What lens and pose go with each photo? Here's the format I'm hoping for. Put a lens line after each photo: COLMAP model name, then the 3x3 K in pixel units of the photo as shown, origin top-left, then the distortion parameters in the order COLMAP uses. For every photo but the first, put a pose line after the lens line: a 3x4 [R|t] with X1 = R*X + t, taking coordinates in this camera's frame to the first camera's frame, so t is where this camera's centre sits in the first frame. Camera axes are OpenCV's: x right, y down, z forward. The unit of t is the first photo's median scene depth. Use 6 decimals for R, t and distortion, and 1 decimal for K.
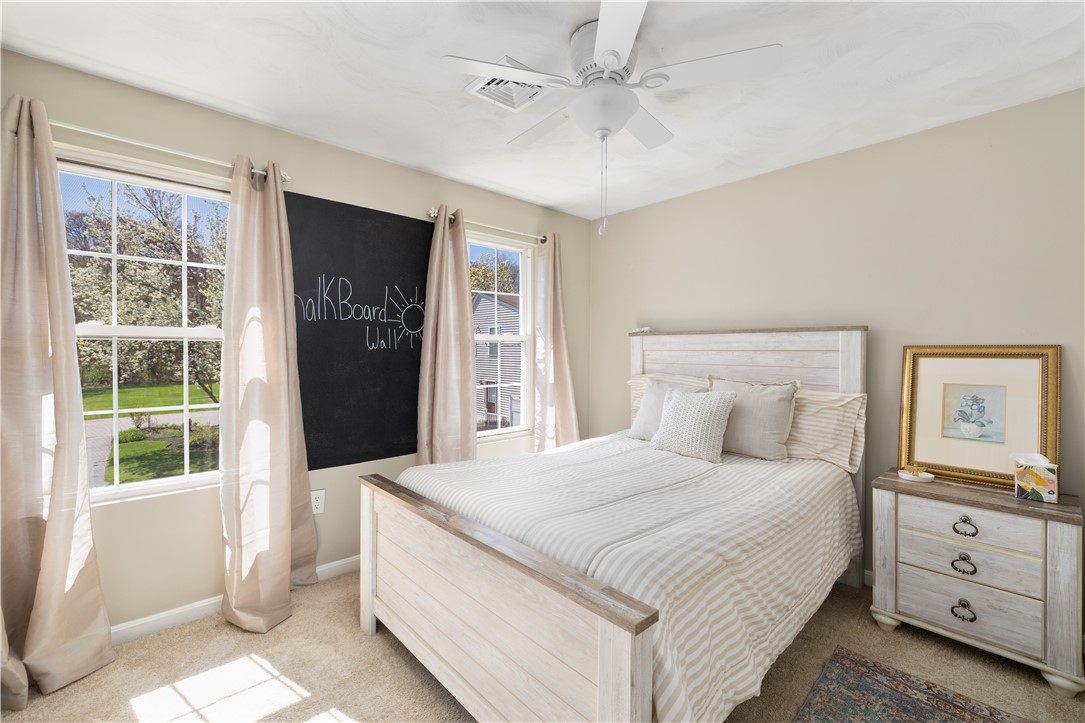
lens RADIAL K [[459.3, 0, 546.8], [0, 459.3, 360.3], [0, 0, 1]] dist [-0.001273, 0.000856]
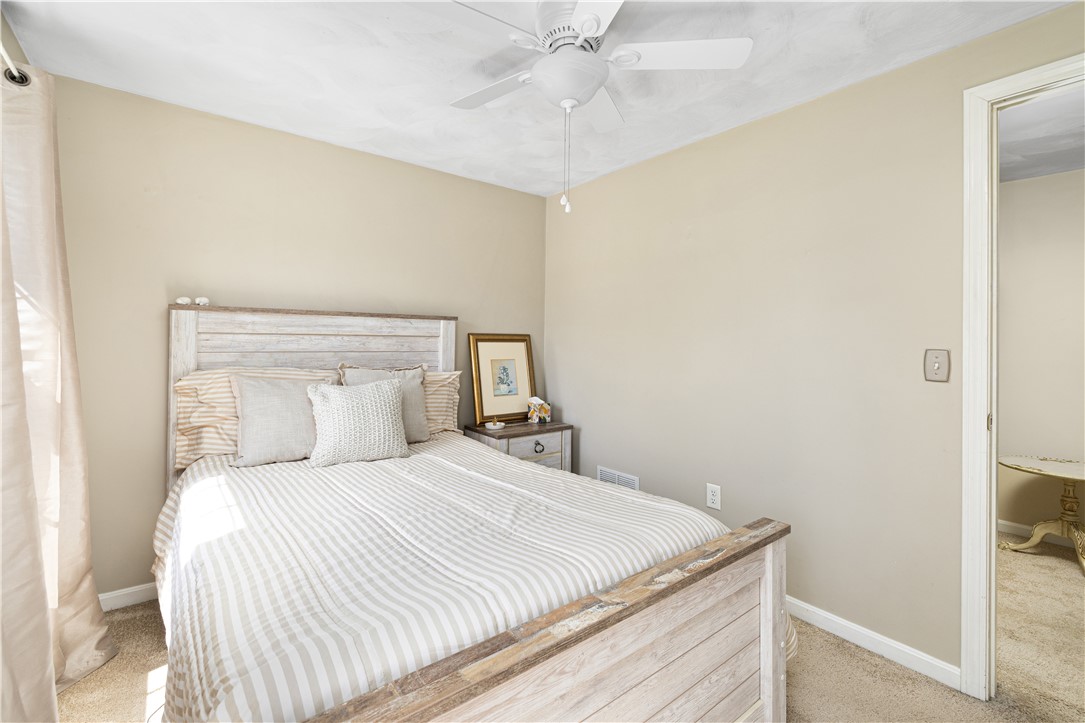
lens RADIAL K [[459.3, 0, 540.7], [0, 459.3, 340.8], [0, 0, 1]] dist [-0.001273, 0.000856]
pose [[0.109486, -0.005416, 0.993974, -0.470820], [0.010064, 0.999940, 0.004340, -0.011446], [-0.993937, 0.009528, 0.109533, 0.565274]]
